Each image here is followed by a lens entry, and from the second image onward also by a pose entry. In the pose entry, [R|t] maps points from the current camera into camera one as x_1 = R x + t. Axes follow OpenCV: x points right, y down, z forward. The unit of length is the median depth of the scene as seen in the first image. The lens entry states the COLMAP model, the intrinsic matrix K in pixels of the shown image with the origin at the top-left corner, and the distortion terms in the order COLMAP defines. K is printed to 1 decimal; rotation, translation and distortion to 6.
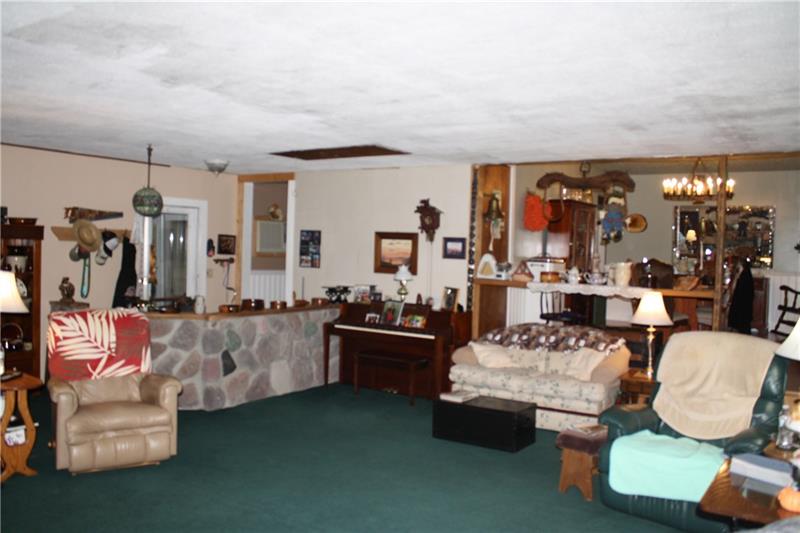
lens RADIAL K [[682.9, 0, 402.0], [0, 682.9, 268.9], [0, 0, 1]] dist [-0.162340, 0.154608]
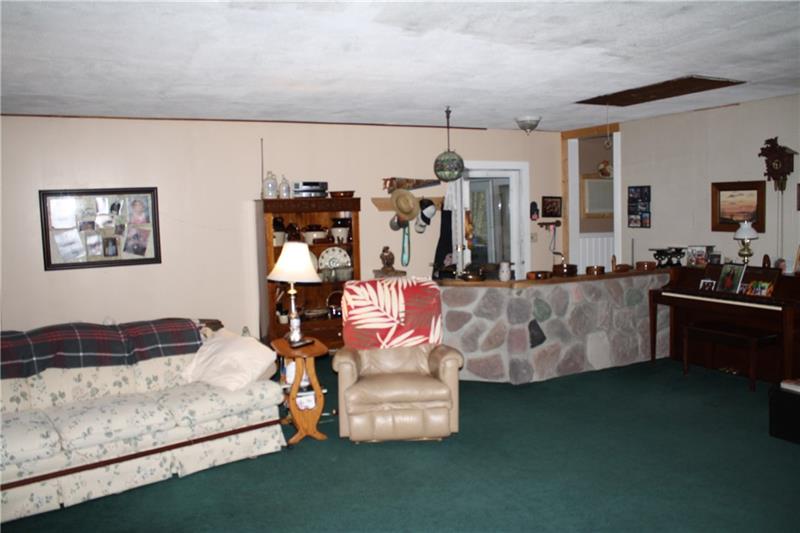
lens RADIAL K [[682.9, 0, 402.0], [0, 682.9, 268.9], [0, 0, 1]] dist [-0.162340, 0.154608]
pose [[0.859427, -0.010414, -0.511153, 0.054947], [0.037157, 0.998421, 0.042133, 0.003680], [0.509907, -0.055203, 0.858456, 0.098615]]
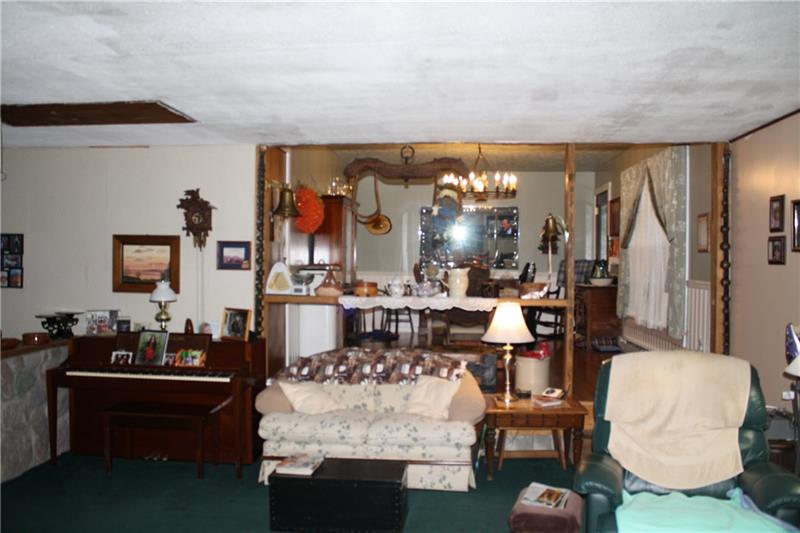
lens RADIAL K [[682.9, 0, 402.0], [0, 682.9, 268.9], [0, 0, 1]] dist [-0.162340, 0.154608]
pose [[0.874766, -0.028204, 0.483723, -0.124603], [0.032194, 0.999482, 0.000057, -0.009993], [-0.483474, 0.015523, 0.875221, 0.268321]]
